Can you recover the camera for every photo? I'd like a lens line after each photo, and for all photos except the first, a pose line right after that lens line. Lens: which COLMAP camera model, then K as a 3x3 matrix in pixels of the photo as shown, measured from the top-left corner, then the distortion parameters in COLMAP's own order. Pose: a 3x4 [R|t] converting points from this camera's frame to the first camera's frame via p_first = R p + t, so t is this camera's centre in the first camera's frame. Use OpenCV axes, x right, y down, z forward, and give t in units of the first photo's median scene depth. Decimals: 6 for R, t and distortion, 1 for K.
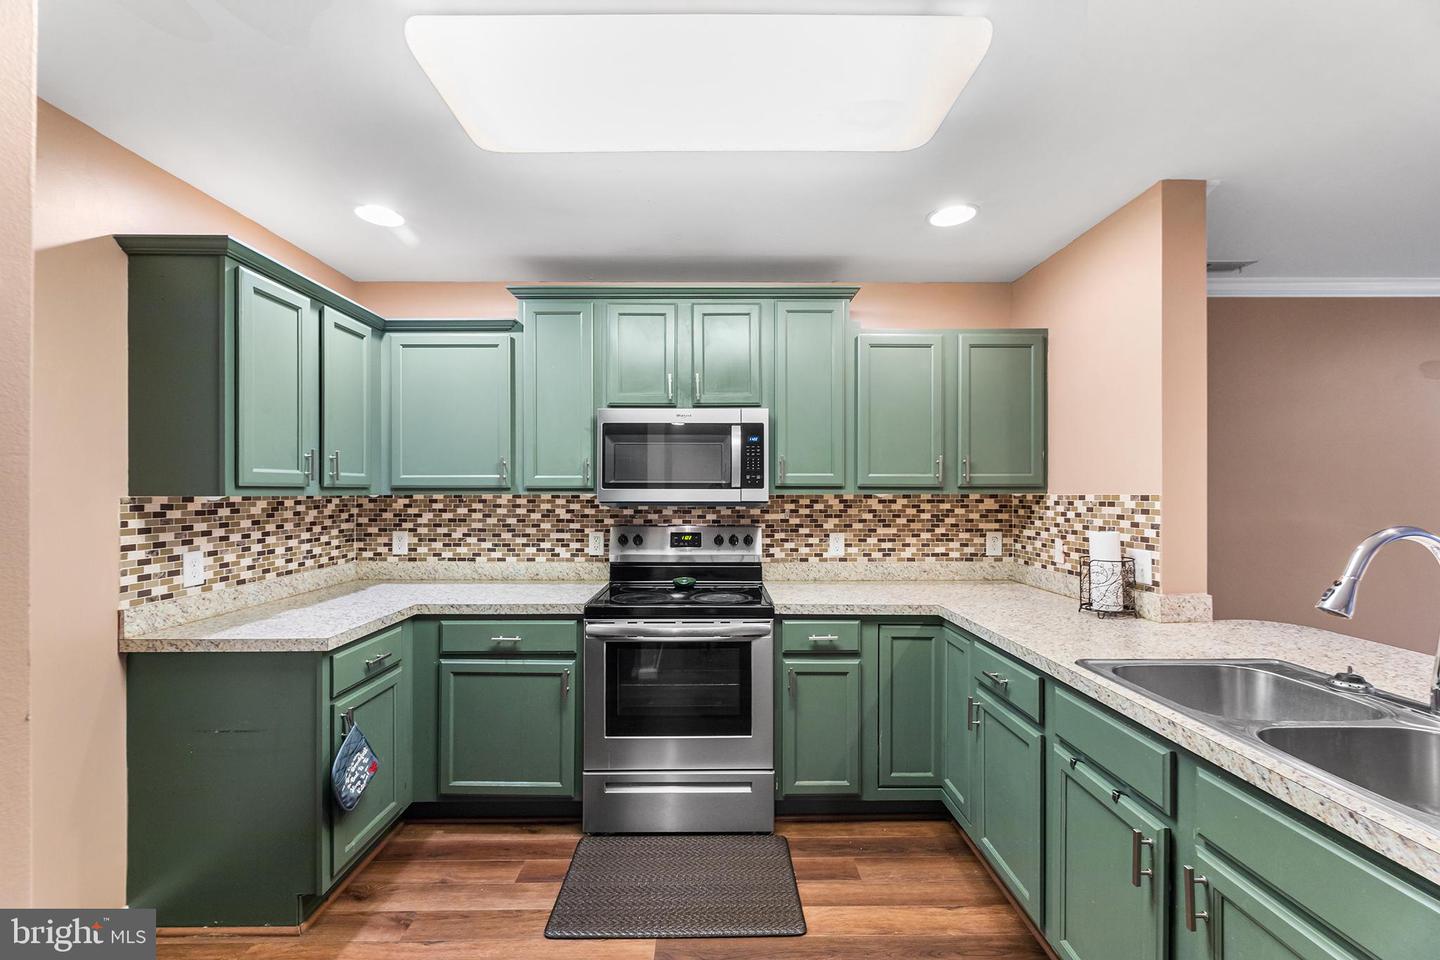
lens RADIAL K [[577.6, 0, 717.7], [0, 577.6, 489.4], [0, 0, 1]] dist [0.001276, 0.000068]
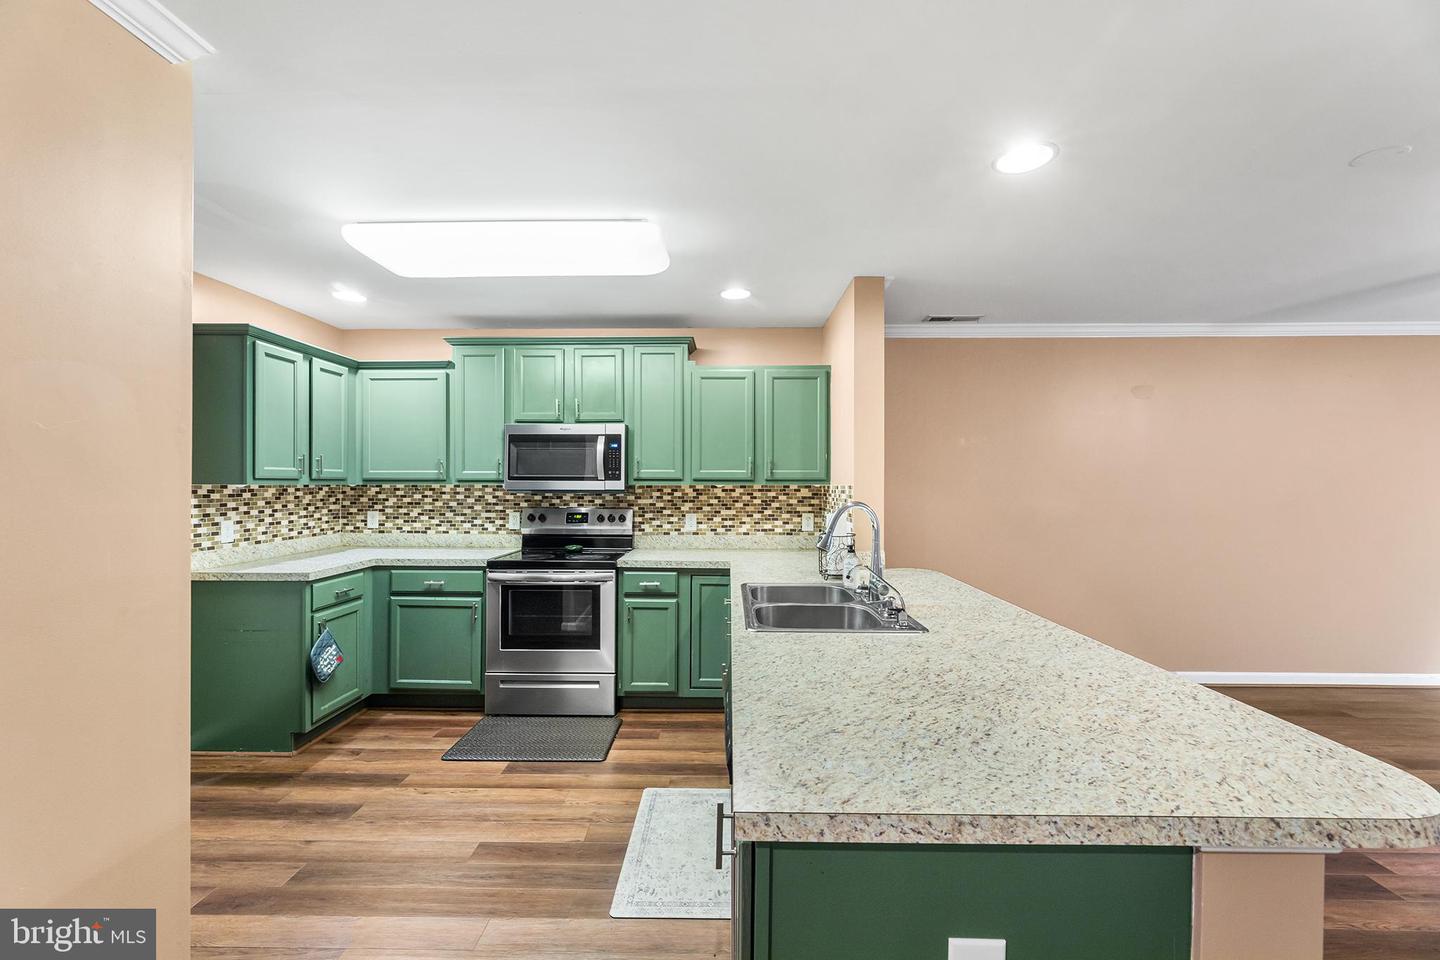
lens RADIAL K [[577.4, 0, 719.9], [0, 577.4, 482.5], [0, 0, 1]] dist [-0.000681, -0.000198]
pose [[0.999684, 0.002246, -0.025032, 0.331611], [-0.002231, 0.999997, 0.000635, 0.001517], [0.025034, -0.000579, 0.999686, -0.376567]]
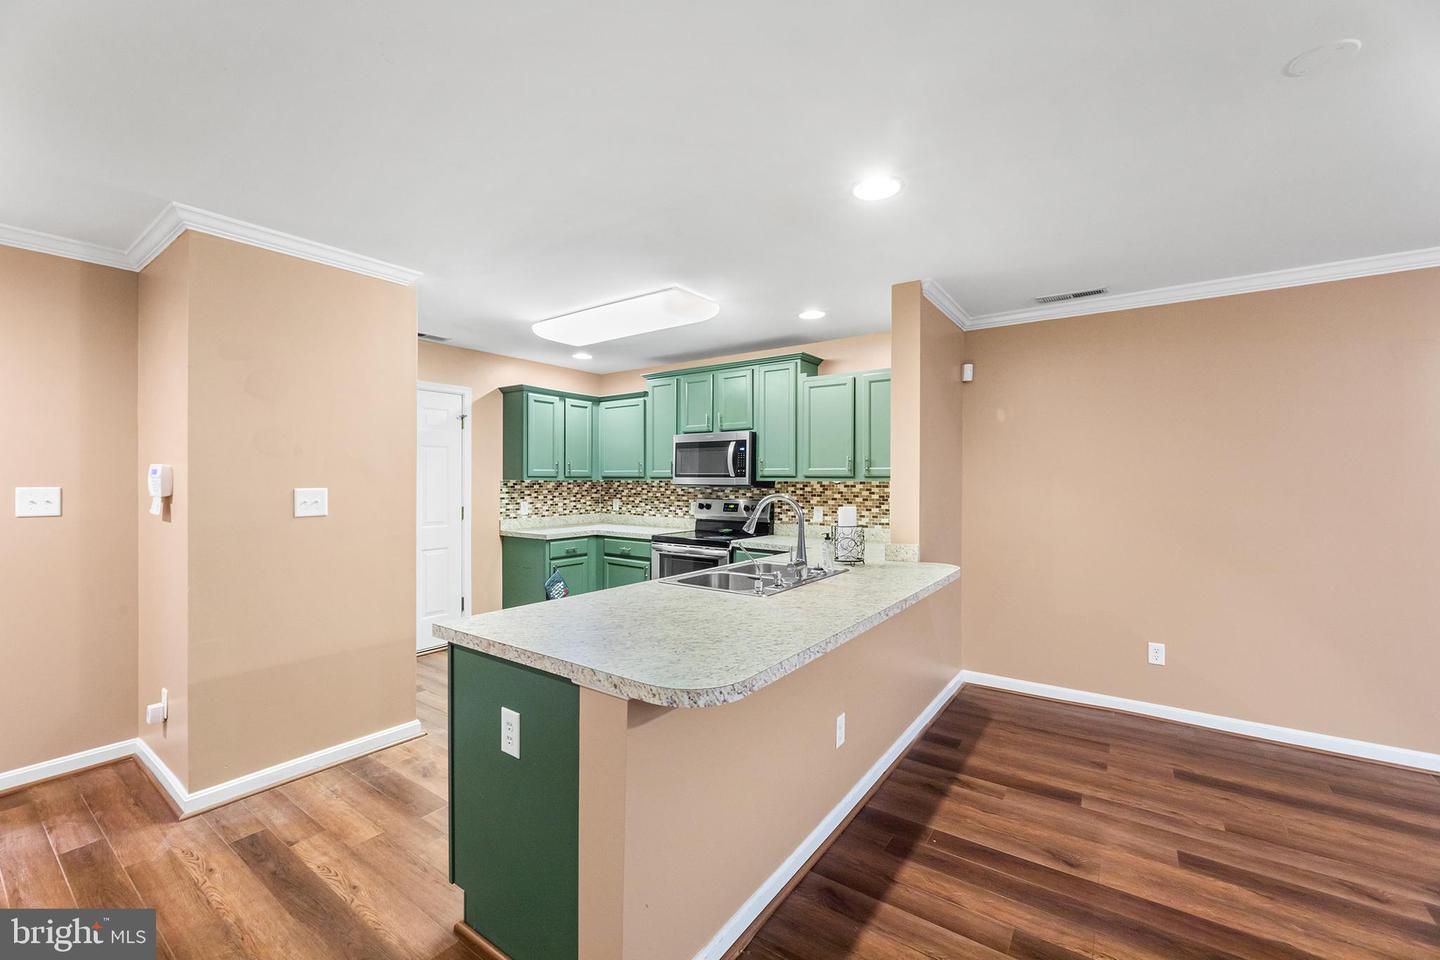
lens RADIAL K [[582.0, 0, 720.0], [0, 582.0, 480.0], [0, 0, 1]] dist [-0.002358, -0.000186]
pose [[0.809055, 0.003700, -0.587721, 0.970566], [-0.002192, 0.999992, 0.003278, 0.000781], [0.587729, -0.001363, 0.809057, -0.427812]]
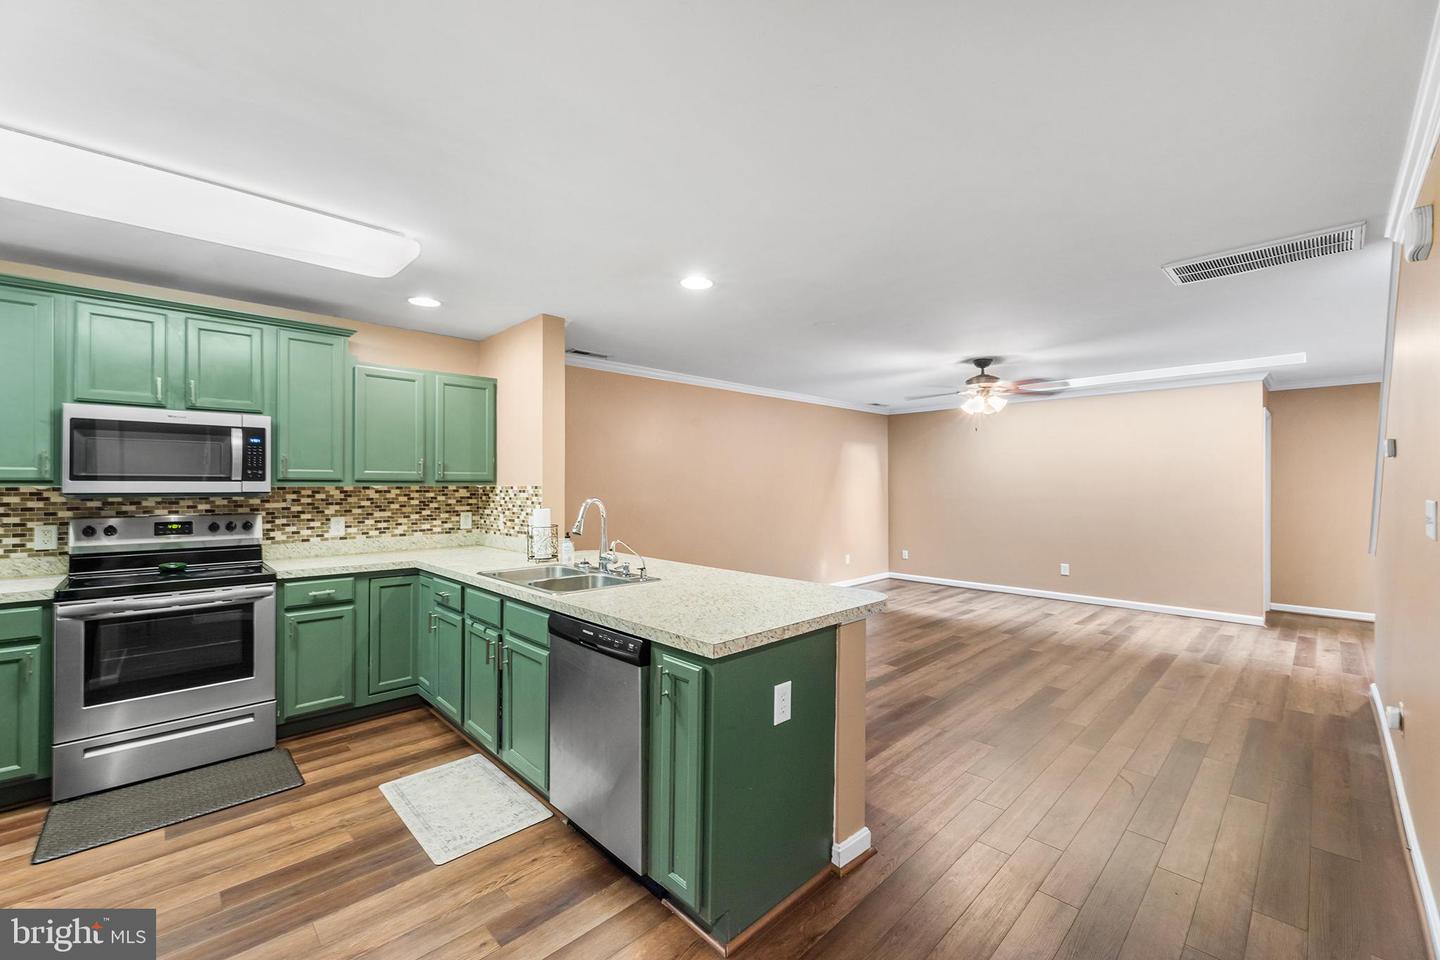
lens RADIAL K [[581.4, 0, 717.5], [0, 581.4, 482.6], [0, 0, 1]] dist [0.000365, 0.000105]
pose [[0.726351, 0.002786, 0.687318, -0.067098], [-0.001872, 0.999996, -0.002075, 0.001849], [-0.687321, 0.000221, 0.726354, -0.519513]]
